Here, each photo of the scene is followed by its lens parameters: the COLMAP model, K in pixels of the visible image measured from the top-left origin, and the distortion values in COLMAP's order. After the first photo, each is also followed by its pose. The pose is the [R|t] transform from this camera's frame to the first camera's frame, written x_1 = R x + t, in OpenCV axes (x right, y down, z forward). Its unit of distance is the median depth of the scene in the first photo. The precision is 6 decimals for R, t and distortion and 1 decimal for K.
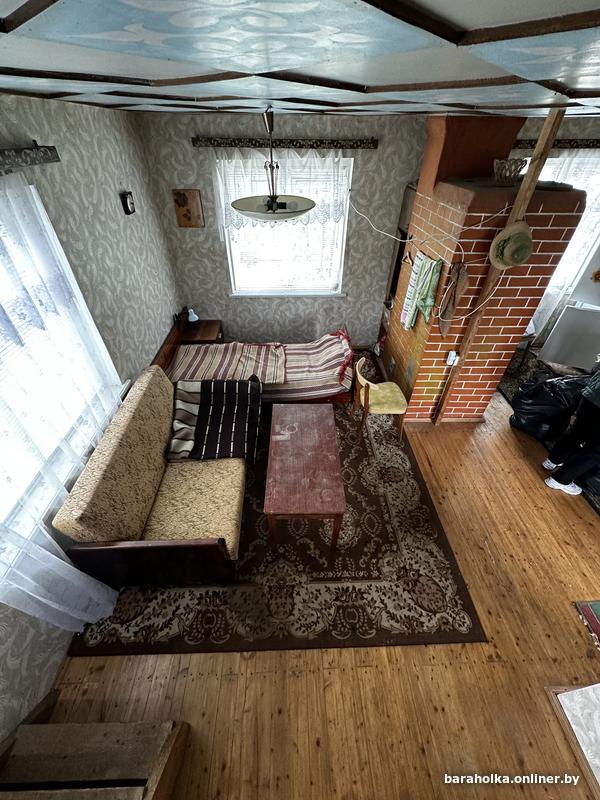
lens RADIAL K [[318.8, 0, 301.3], [0, 318.8, 399.0], [0, 0, 1]] dist [-0.003494, 0.000249]
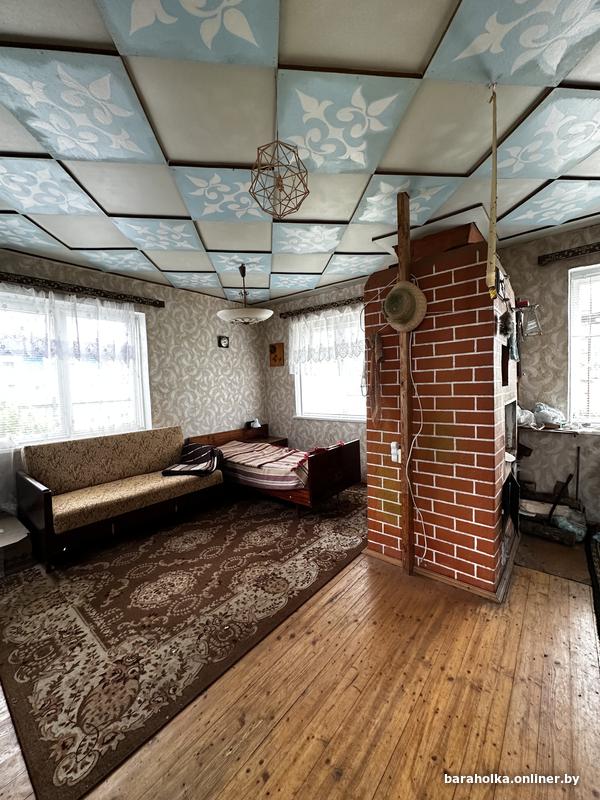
lens RADIAL K [[318.8, 0, 301.3], [0, 318.8, 399.0], [0, 0, 1]] dist [-0.003494, 0.000249]
pose [[0.750672, 0.003013, -0.660669, 1.000536], [-0.394816, 0.803836, -0.444935, 0.243259], [0.529729, 0.594843, 0.604607, 0.432257]]
